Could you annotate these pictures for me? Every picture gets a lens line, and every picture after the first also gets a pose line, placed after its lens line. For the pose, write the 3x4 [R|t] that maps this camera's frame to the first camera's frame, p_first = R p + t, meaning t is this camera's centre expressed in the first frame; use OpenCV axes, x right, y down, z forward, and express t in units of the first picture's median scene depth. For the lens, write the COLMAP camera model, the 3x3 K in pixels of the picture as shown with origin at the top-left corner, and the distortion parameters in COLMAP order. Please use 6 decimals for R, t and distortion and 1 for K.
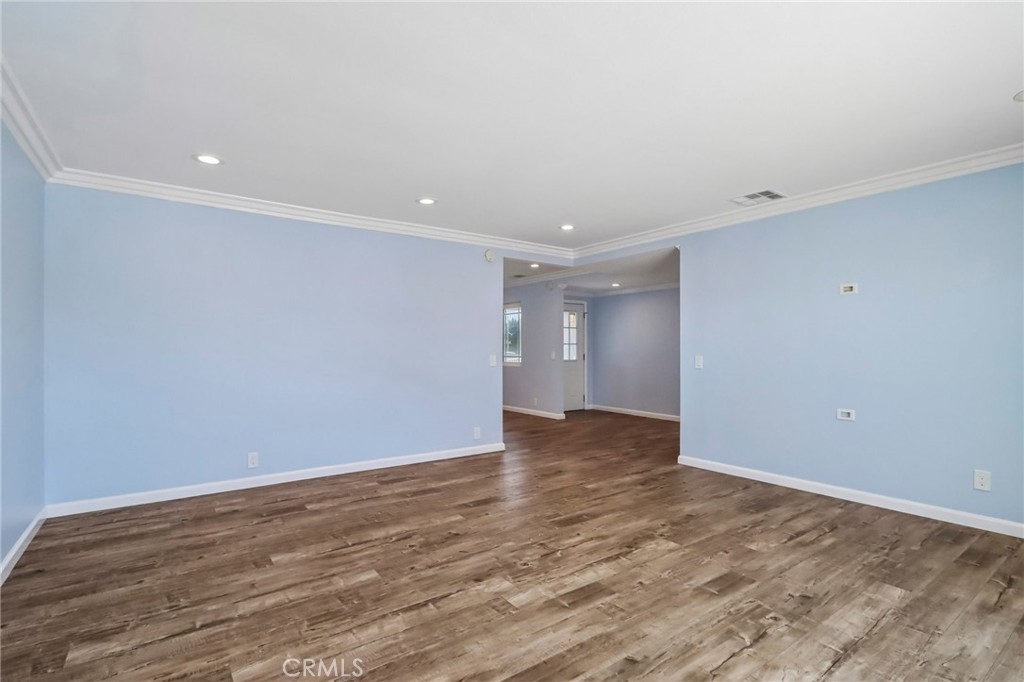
lens RADIAL K [[482.6, 0, 509.3], [0, 482.6, 365.4], [0, 0, 1]] dist [0.003948, -0.003353]
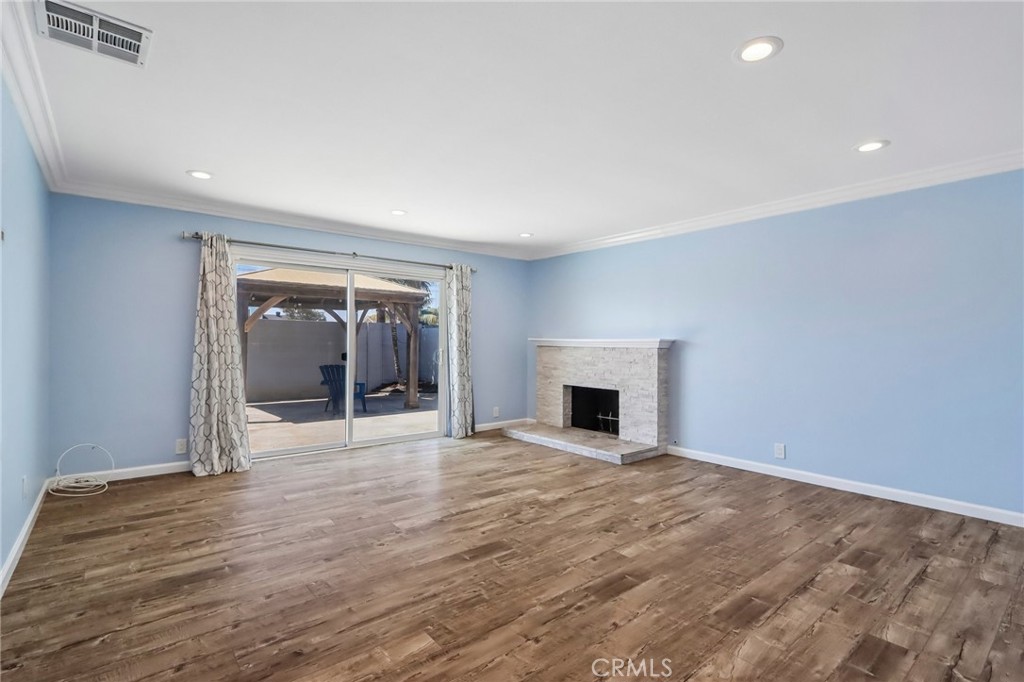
lens RADIAL K [[482.6, 0, 503.8], [0, 482.6, 348.0], [0, 0, 1]] dist [0.003948, -0.003353]
pose [[-0.998522, -0.006579, -0.053956, 0.167421], [-0.009149, 0.998828, 0.047529, -0.071926], [0.053580, 0.047952, -0.997412, 2.086683]]
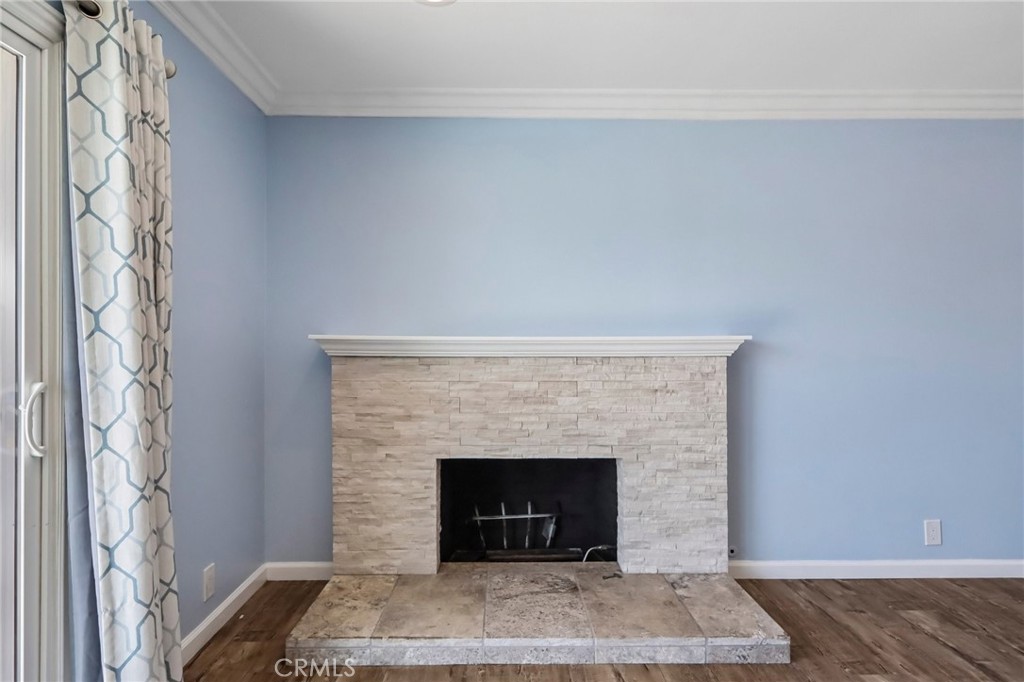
lens RADIAL K [[586.0, 0, 505.7], [0, 586.0, 344.2], [0, 0, 1]] dist [0.003815, 0.001072]
pose [[-0.576447, -0.002040, -0.817132, 0.508895], [-0.026071, 0.999534, 0.015896, -0.018675], [0.816719, 0.030467, -0.576231, 0.639479]]
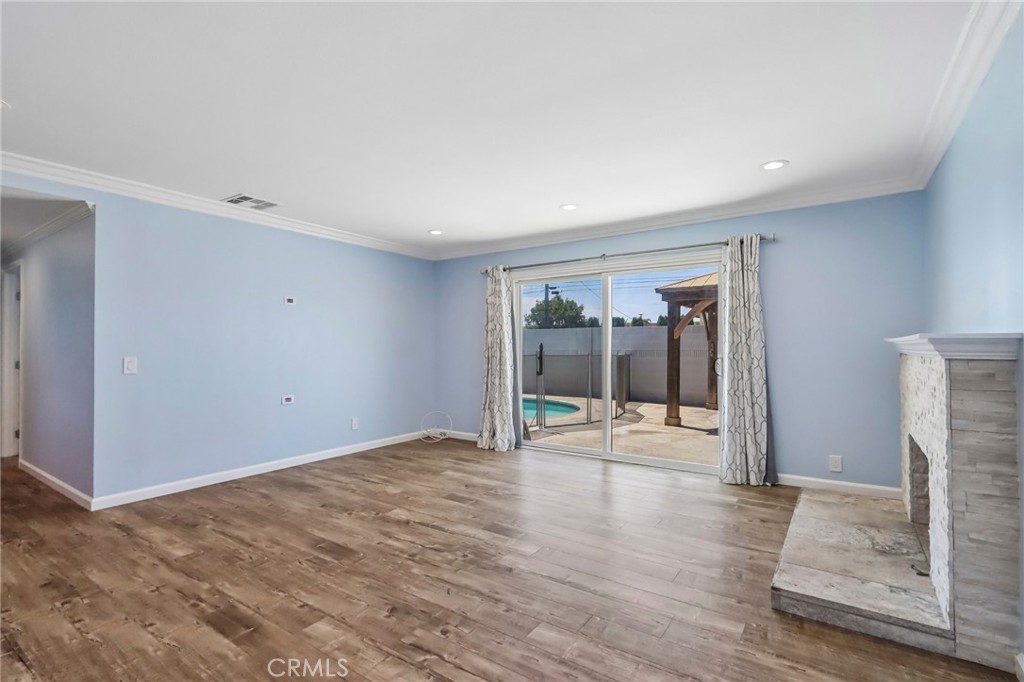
lens RADIAL K [[482.6, 0, 510.8], [0, 482.6, 337.9], [0, 0, 1]] dist [0.003948, -0.003353]
pose [[-0.333810, 0.017246, 0.942483, -0.894021], [0.035131, 0.999366, -0.005844, -0.037850], [-0.941986, 0.031160, -0.334204, 1.134439]]
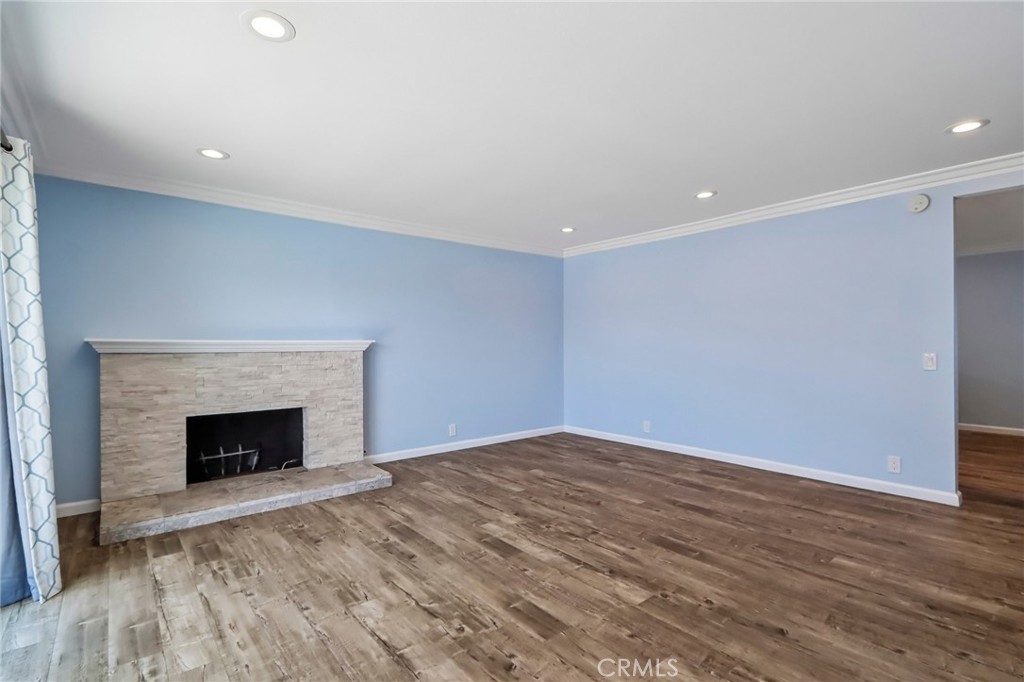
lens RADIAL K [[482.6, 0, 509.6], [0, 482.6, 341.4], [0, 0, 1]] dist [0.003948, -0.003353]
pose [[0.071447, -0.005727, -0.997428, 1.101508], [-0.030129, 0.999515, -0.007897, -0.024547], [0.996989, 0.030615, 0.071240, 0.742310]]
